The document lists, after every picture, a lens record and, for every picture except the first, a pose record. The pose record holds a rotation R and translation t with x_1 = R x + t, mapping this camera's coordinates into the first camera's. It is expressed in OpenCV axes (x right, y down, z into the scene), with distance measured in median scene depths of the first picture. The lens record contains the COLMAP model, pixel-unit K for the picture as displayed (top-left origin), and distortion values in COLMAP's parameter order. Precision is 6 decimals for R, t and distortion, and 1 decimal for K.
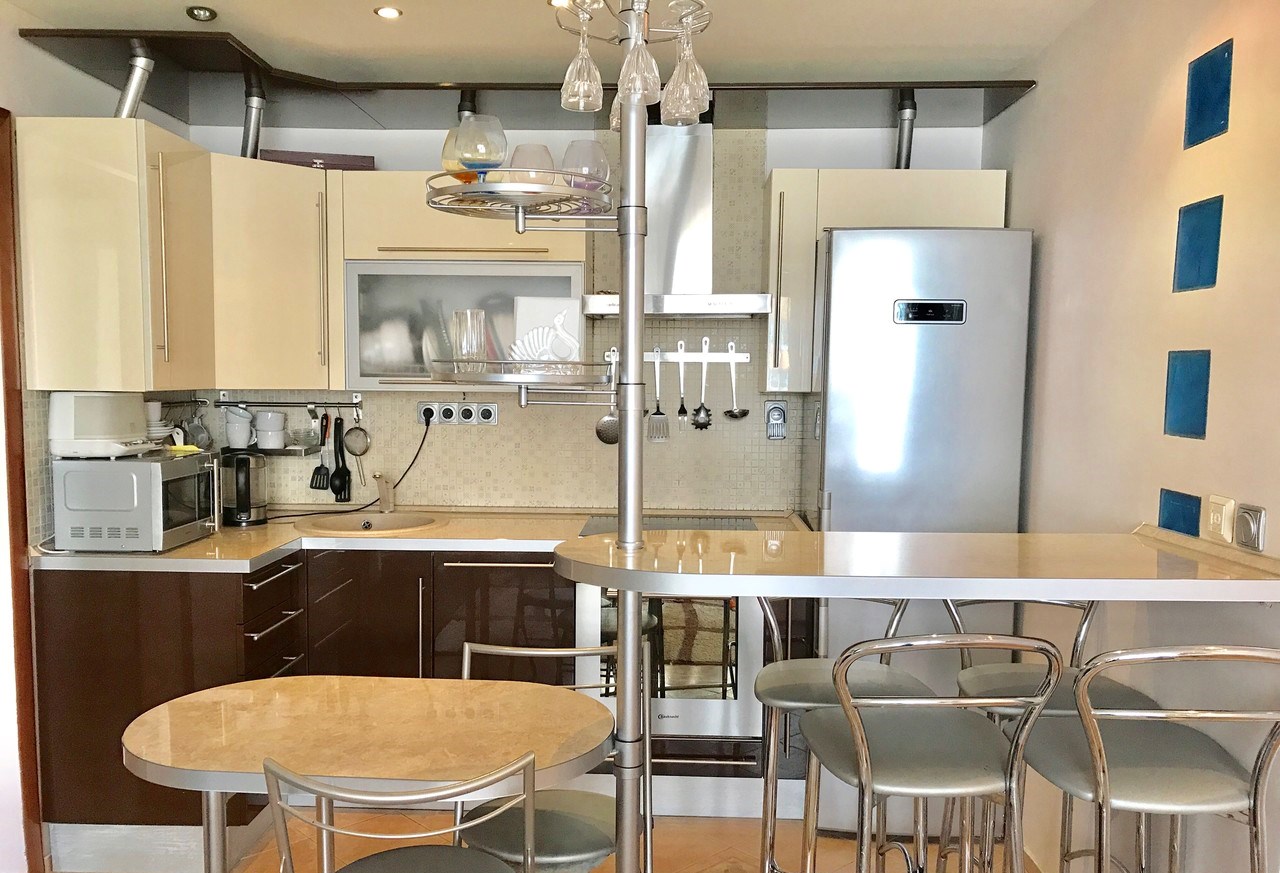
lens RADIAL K [[1034.3, 0, 653.5], [0, 1034.3, 483.0], [0, 0, 1]] dist [0.007375, -0.024153]
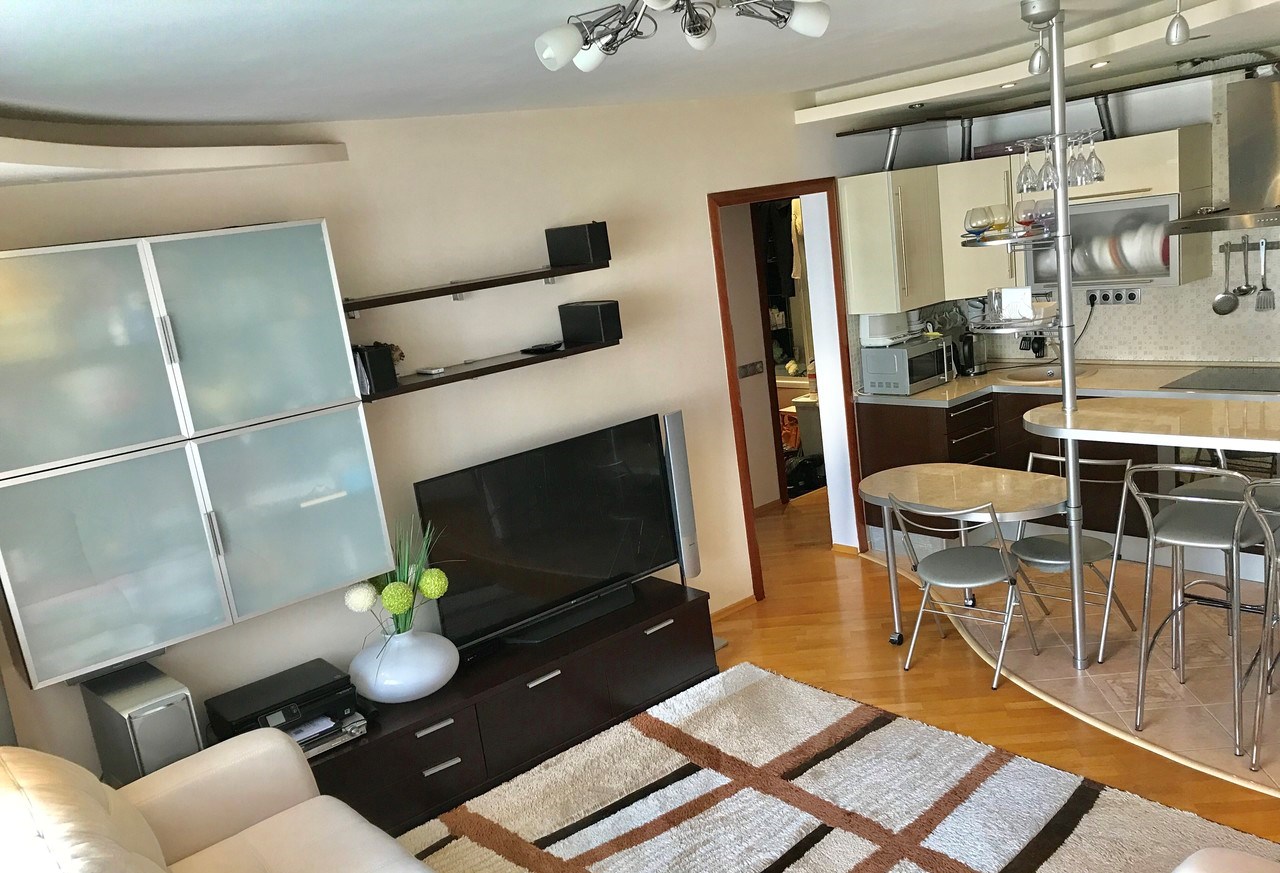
lens RADIAL K [[1034.3, 0, 640.6], [0, 1034.3, 440.5], [0, 0, 1]] dist [0.007375, -0.024153]
pose [[0.646106, 0.057141, -0.761106, 0.643005], [0.063963, 0.989632, 0.128596, -0.124193], [0.760563, -0.131769, 0.635752, -0.589580]]
